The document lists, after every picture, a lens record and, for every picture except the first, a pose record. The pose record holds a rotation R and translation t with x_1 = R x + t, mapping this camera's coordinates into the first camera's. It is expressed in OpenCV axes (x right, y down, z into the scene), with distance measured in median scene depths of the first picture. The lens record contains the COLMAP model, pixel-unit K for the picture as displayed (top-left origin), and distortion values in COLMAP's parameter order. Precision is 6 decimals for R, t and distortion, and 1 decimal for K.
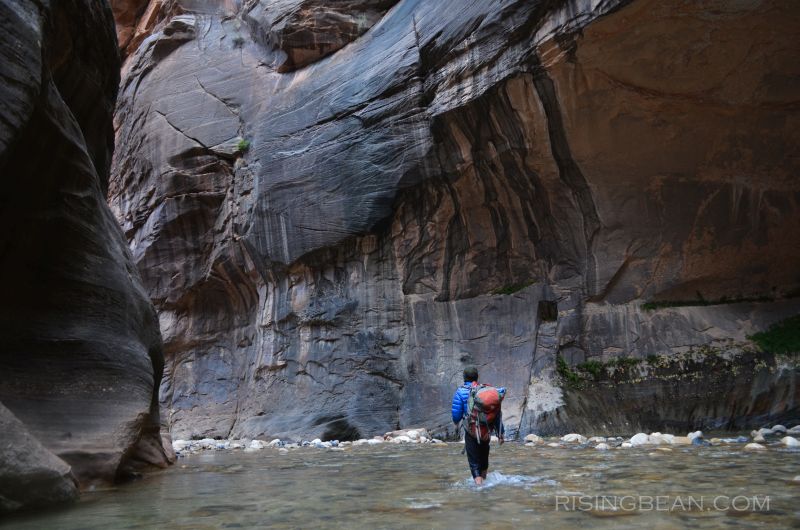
lens RADIAL K [[615.2, 0, 397.6], [0, 615.2, 263.8], [0, 0, 1]] dist [-0.082763, 0.017577]
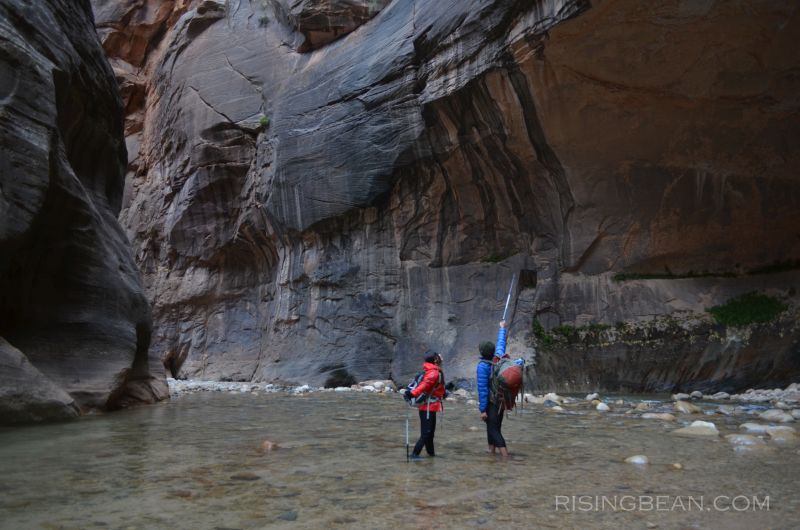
lens RADIAL K [[615.2, 0, 398.1], [0, 615.2, 261.1], [0, 0, 1]] dist [-0.082763, 0.017577]
pose [[0.996365, 0.021986, -0.082297, 0.105877], [-0.015262, 0.996560, 0.081458, -0.043966], [0.083805, -0.079905, 0.993273, -0.124955]]
